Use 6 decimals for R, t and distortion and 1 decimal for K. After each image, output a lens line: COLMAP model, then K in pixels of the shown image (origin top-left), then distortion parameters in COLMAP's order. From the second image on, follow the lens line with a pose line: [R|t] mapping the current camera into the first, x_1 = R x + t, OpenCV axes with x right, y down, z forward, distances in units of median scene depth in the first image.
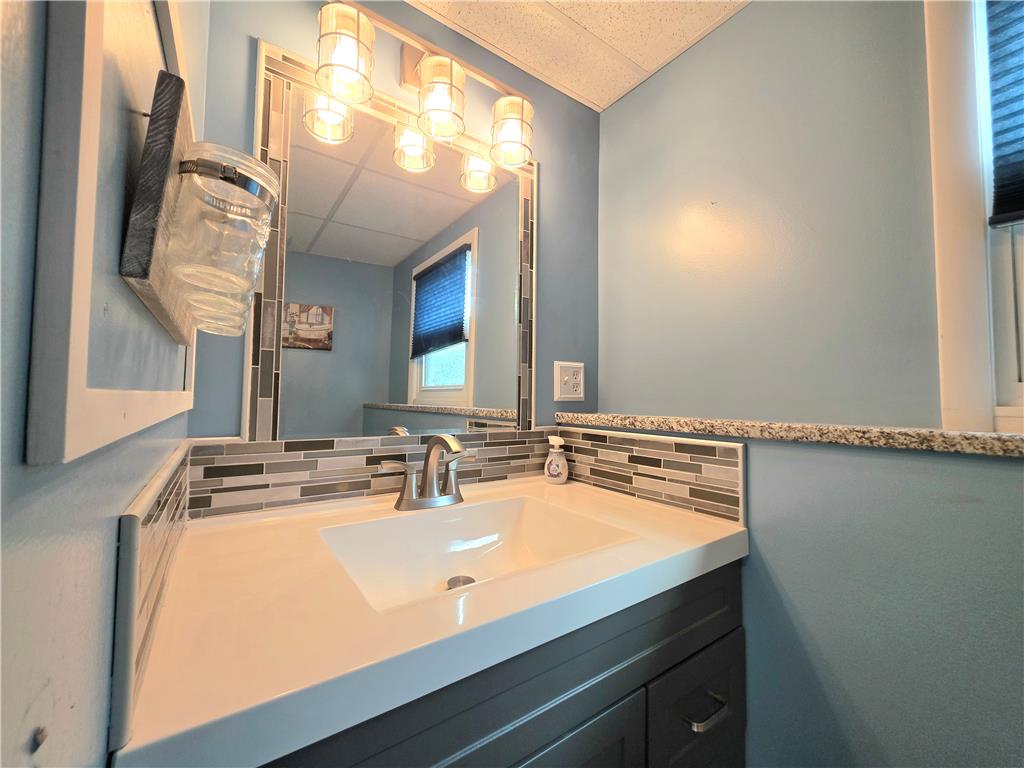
lens RADIAL K [[411.3, 0, 509.8], [0, 411.3, 380.0], [0, 0, 1]] dist [-0.004631, -0.000523]
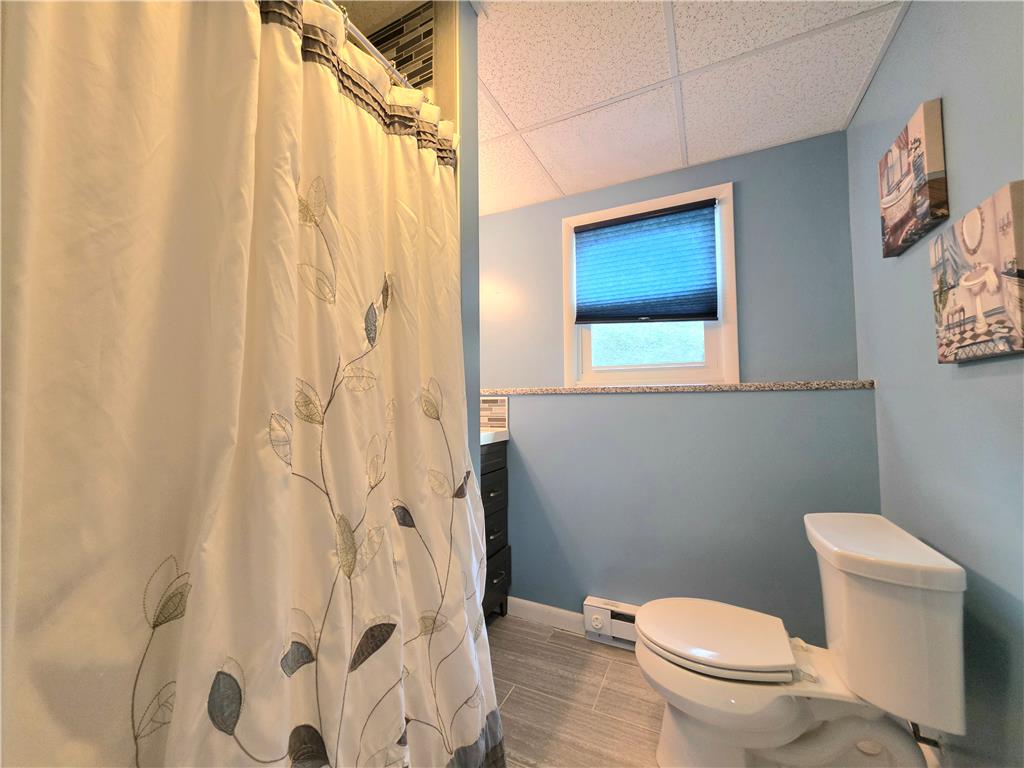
lens RADIAL K [[411.3, 0, 507.9], [0, 411.3, 385.0], [0, 0, 1]] dist [-0.004631, -0.000523]
pose [[0.875085, 0.006048, 0.483932, -0.690735], [-0.005920, 0.999981, -0.001793, 0.082029], [-0.483933, -0.001296, 0.875104, -1.282086]]
